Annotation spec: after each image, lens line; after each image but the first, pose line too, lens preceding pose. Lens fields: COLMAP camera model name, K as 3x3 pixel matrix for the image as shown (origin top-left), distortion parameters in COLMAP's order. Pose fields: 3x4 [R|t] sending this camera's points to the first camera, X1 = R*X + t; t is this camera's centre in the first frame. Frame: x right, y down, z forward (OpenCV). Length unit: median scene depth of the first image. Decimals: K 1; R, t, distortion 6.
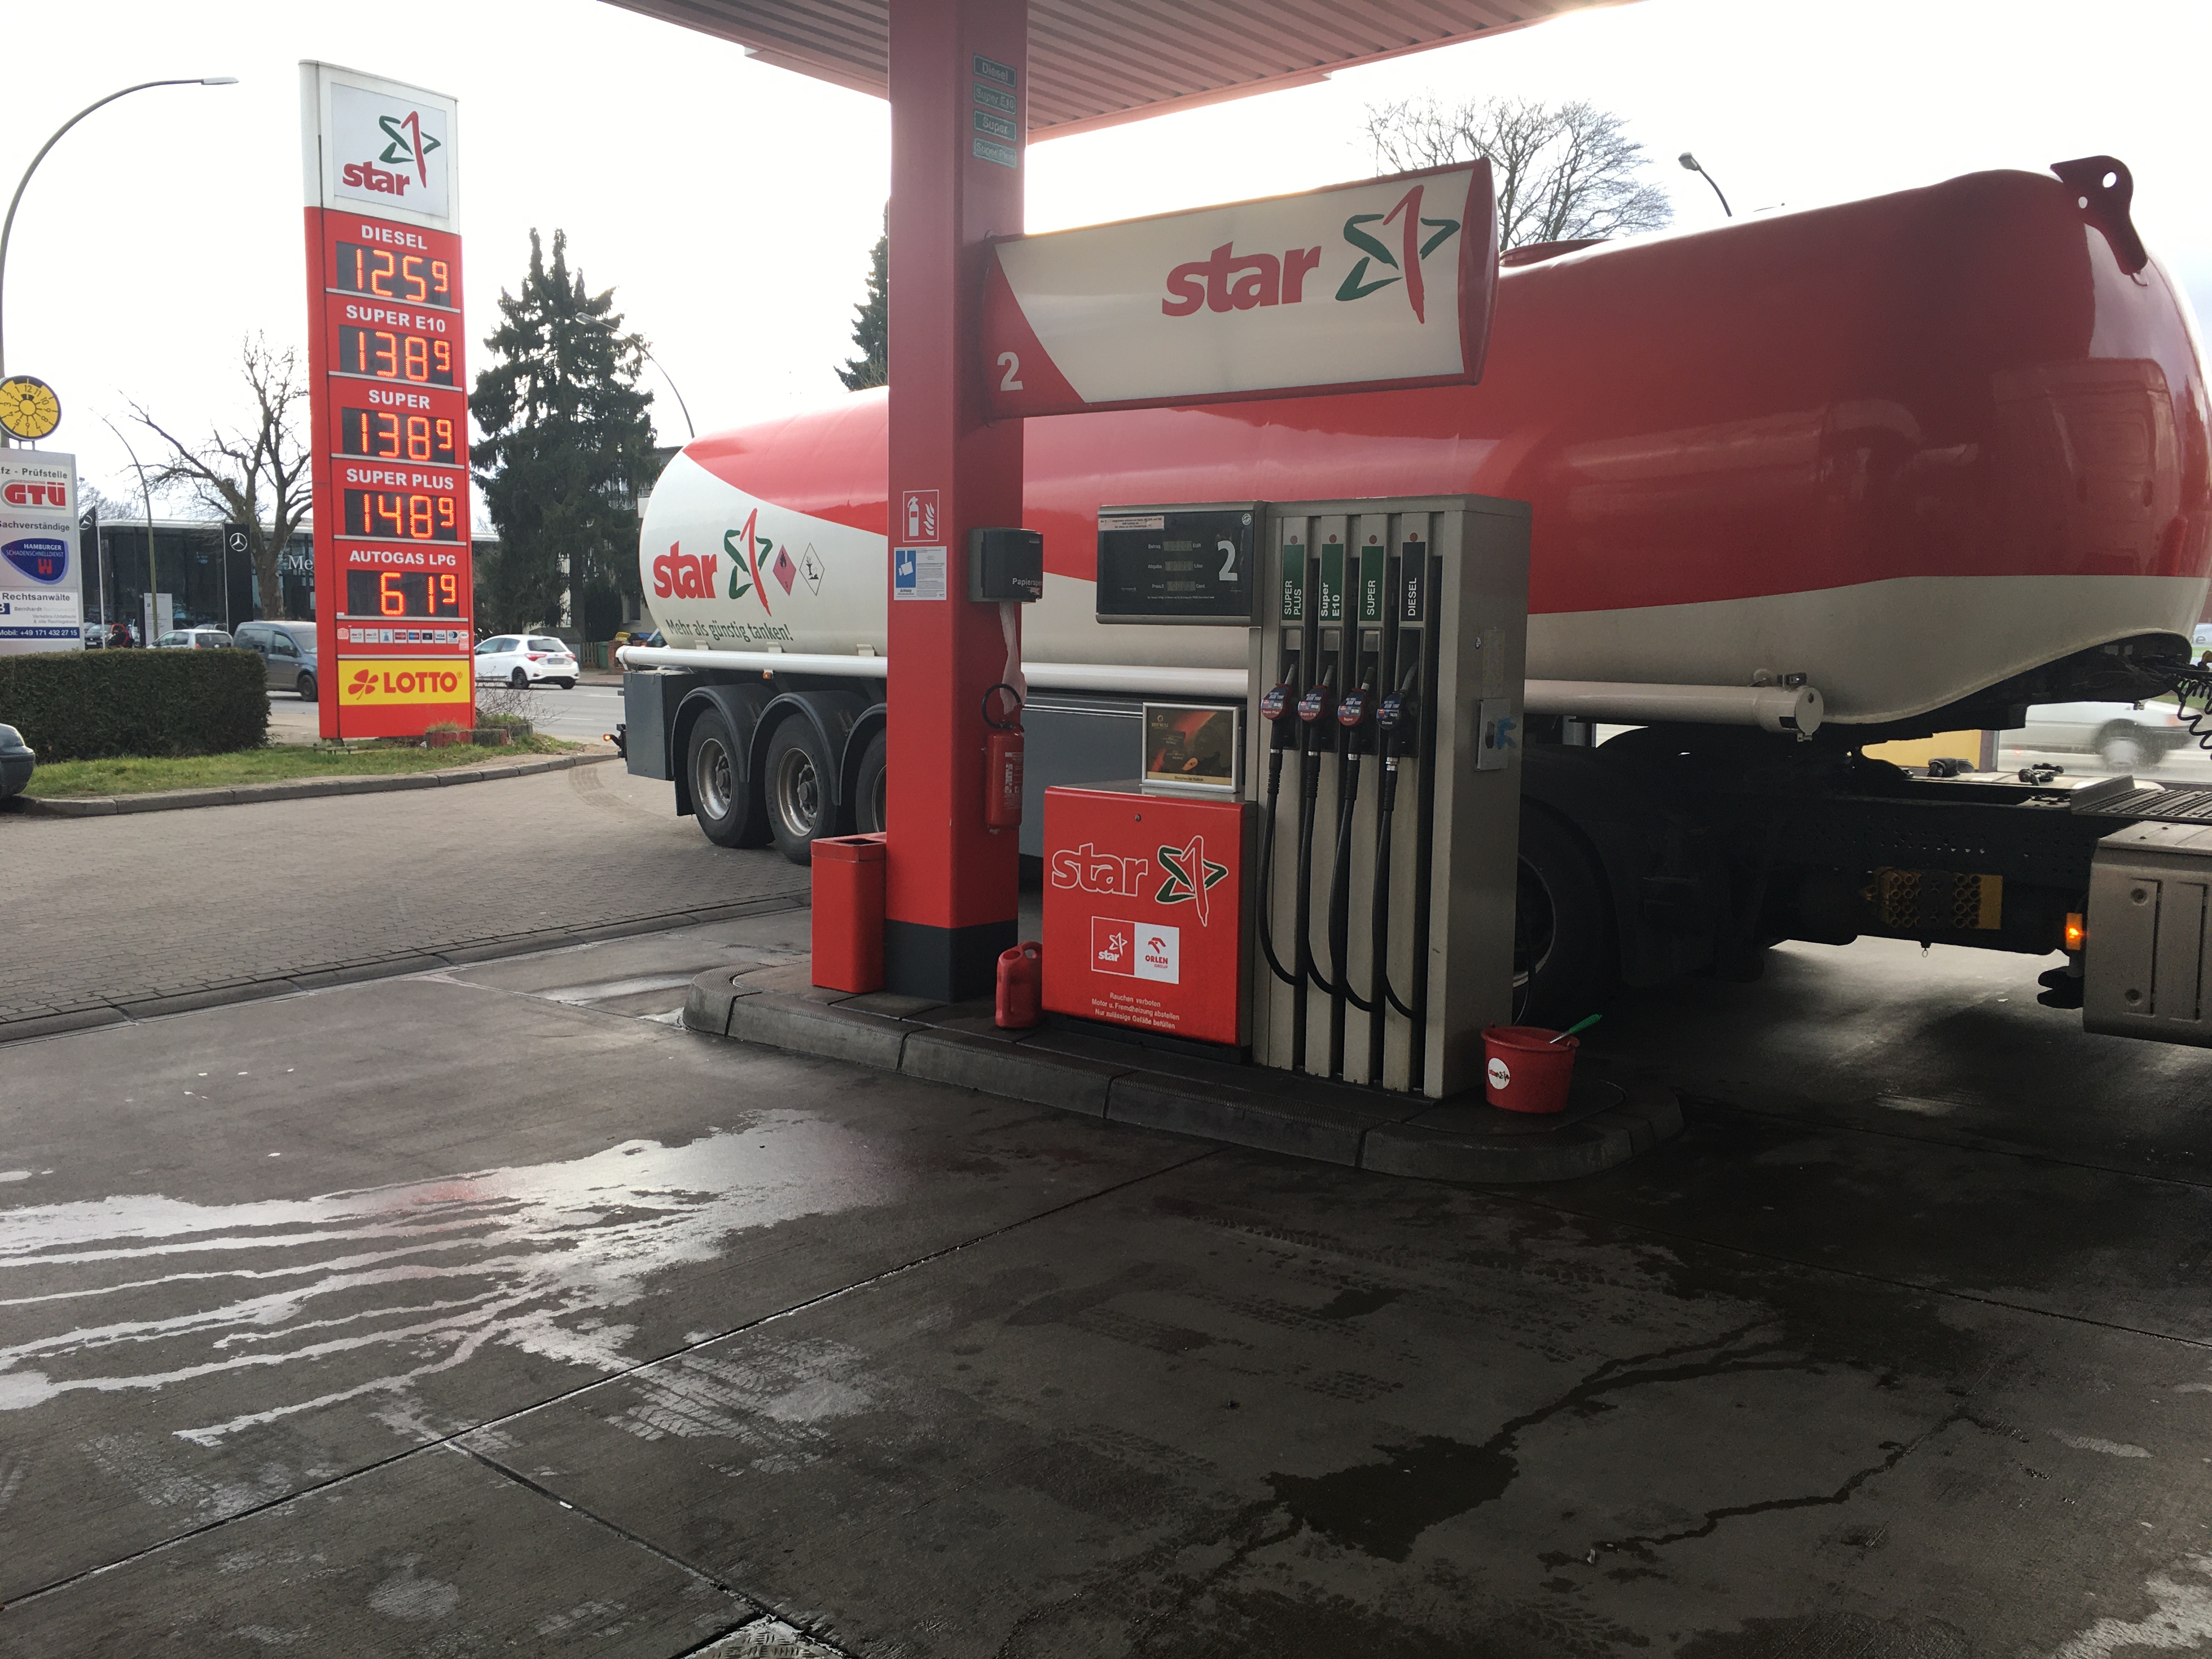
lens RADIAL K [[1864.9, 0, 1106.1], [0, 1864.9, 821.3], [0, 0, 1]] dist [0.085937, -0.112801]
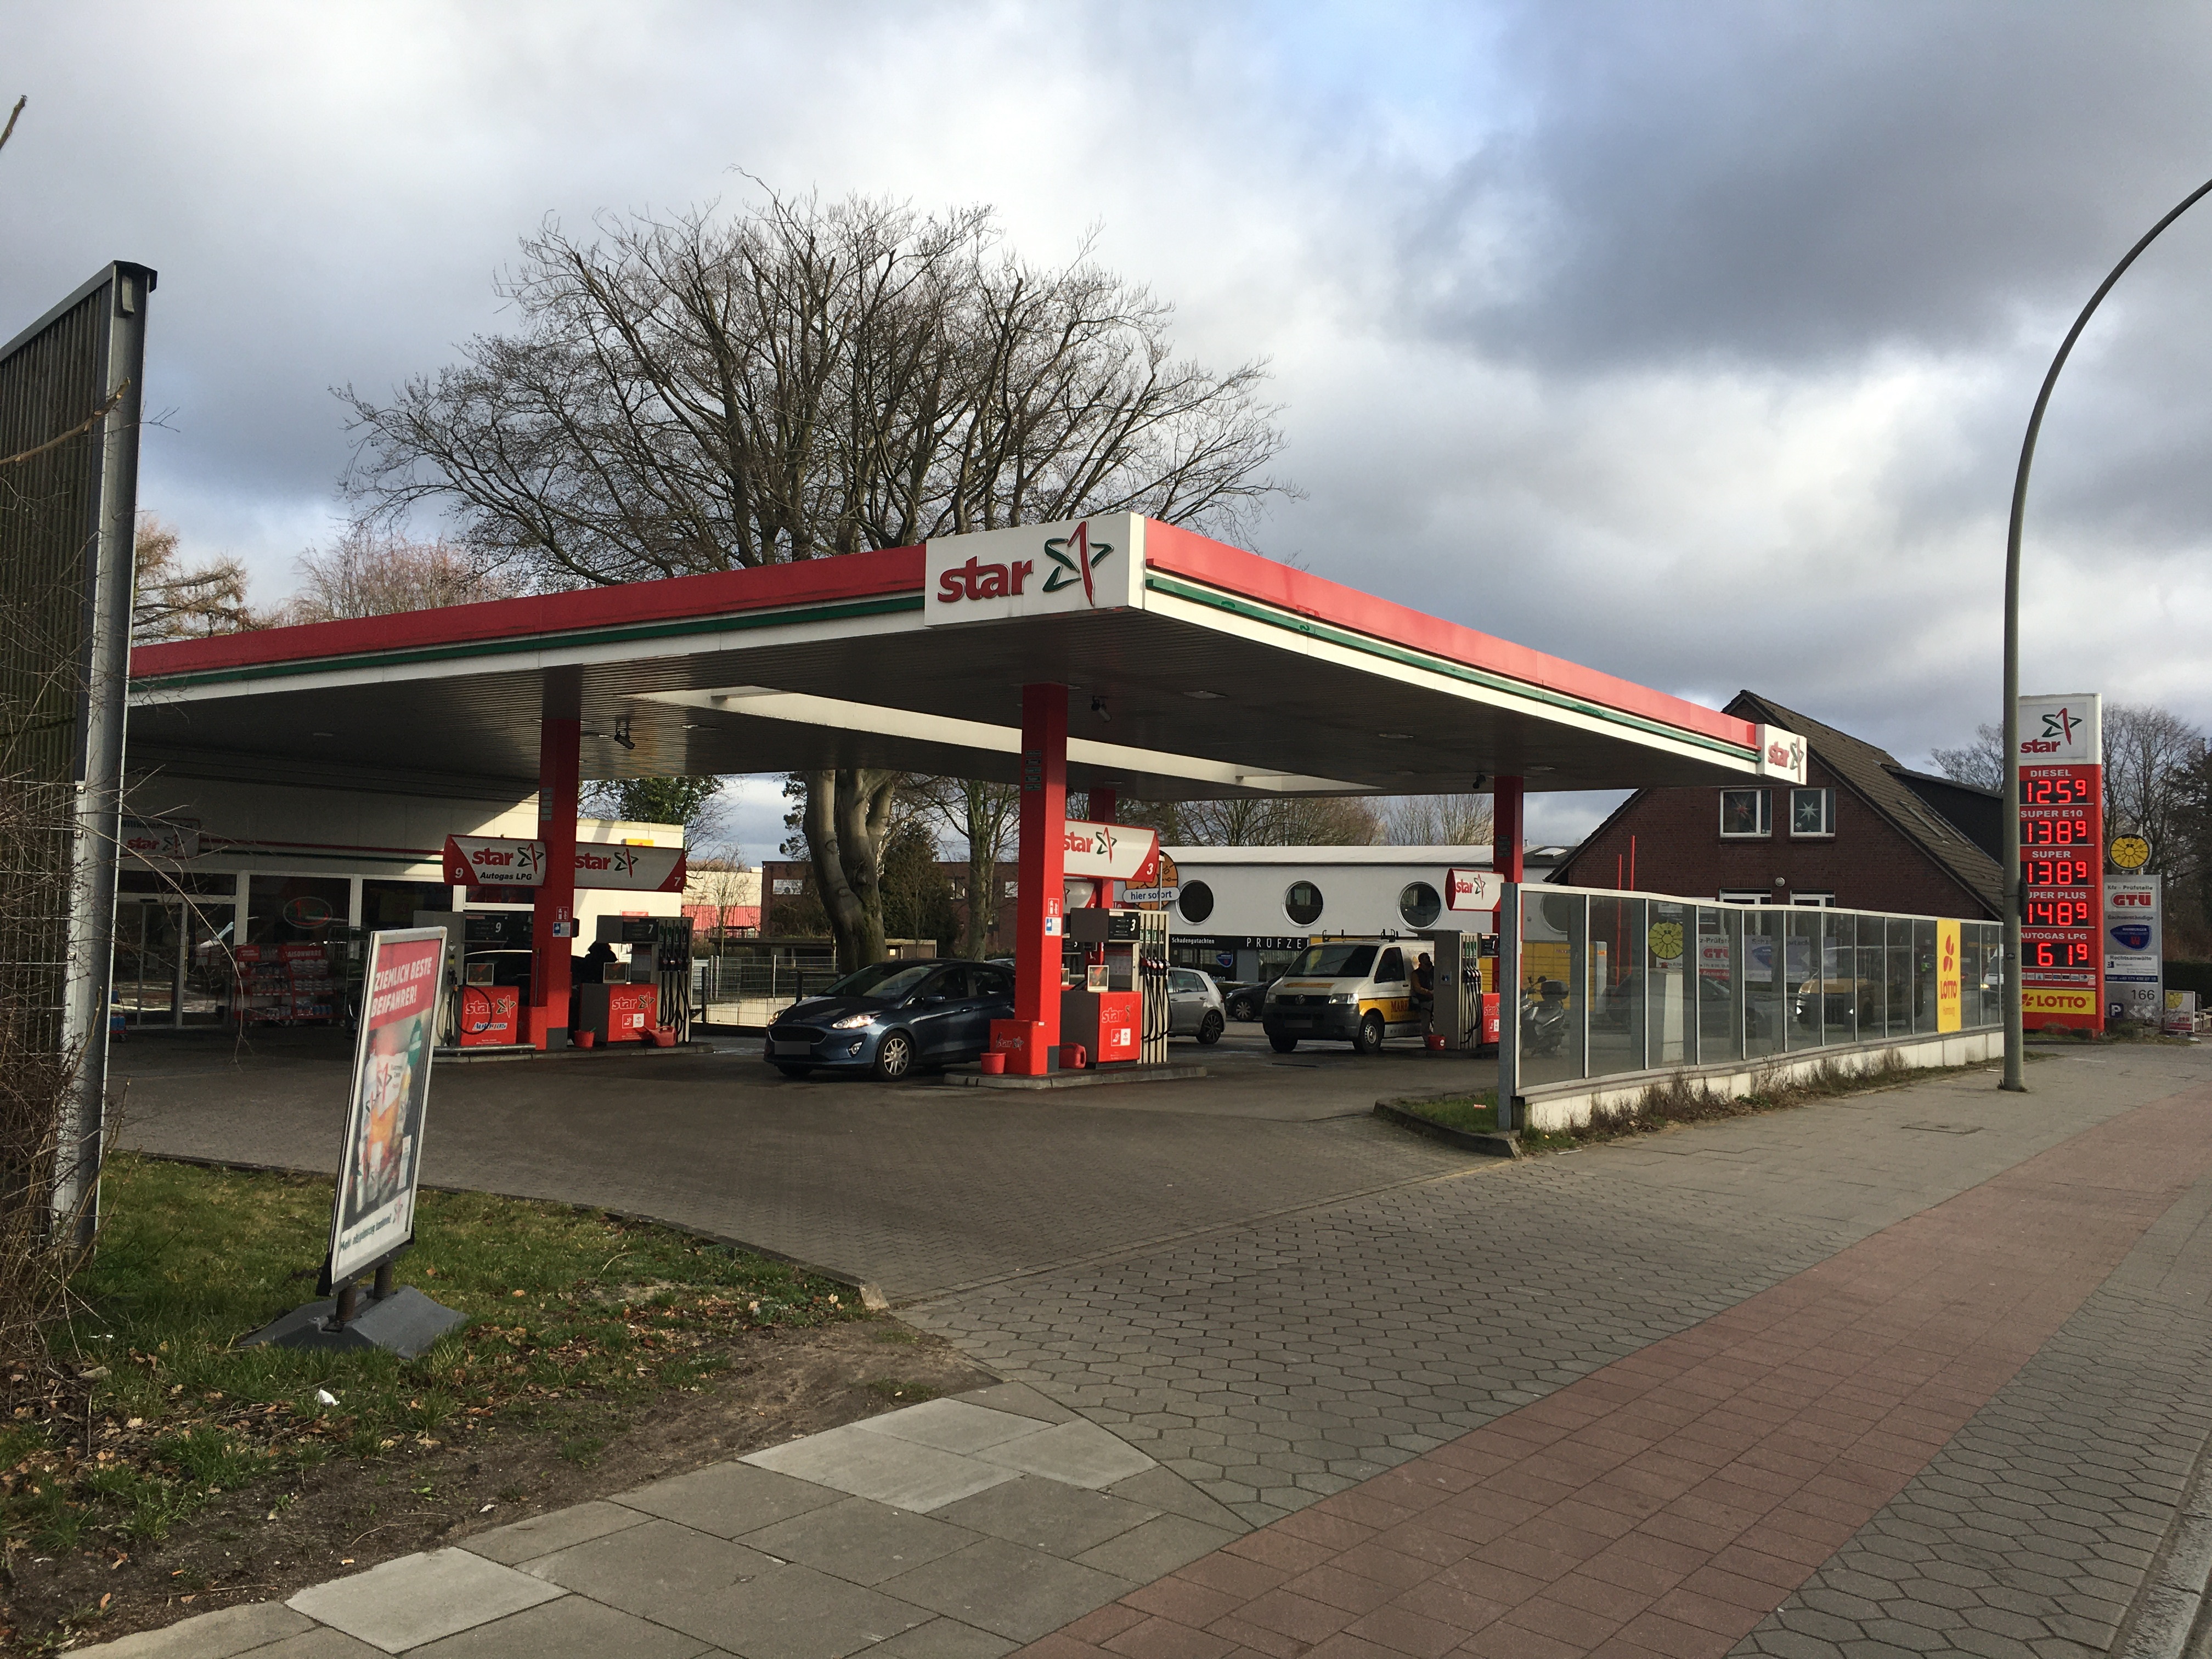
lens RADIAL K [[1864.9, 0, 1106.1], [0, 1864.9, 821.3], [0, 0, 1]] dist [0.085937, -0.112801]
pose [[0.083733, -0.070683, -0.993978, 1.454194], [-0.121585, 0.989304, -0.080593, 0.015914], [0.989043, 0.127601, 0.074243, -0.100876]]
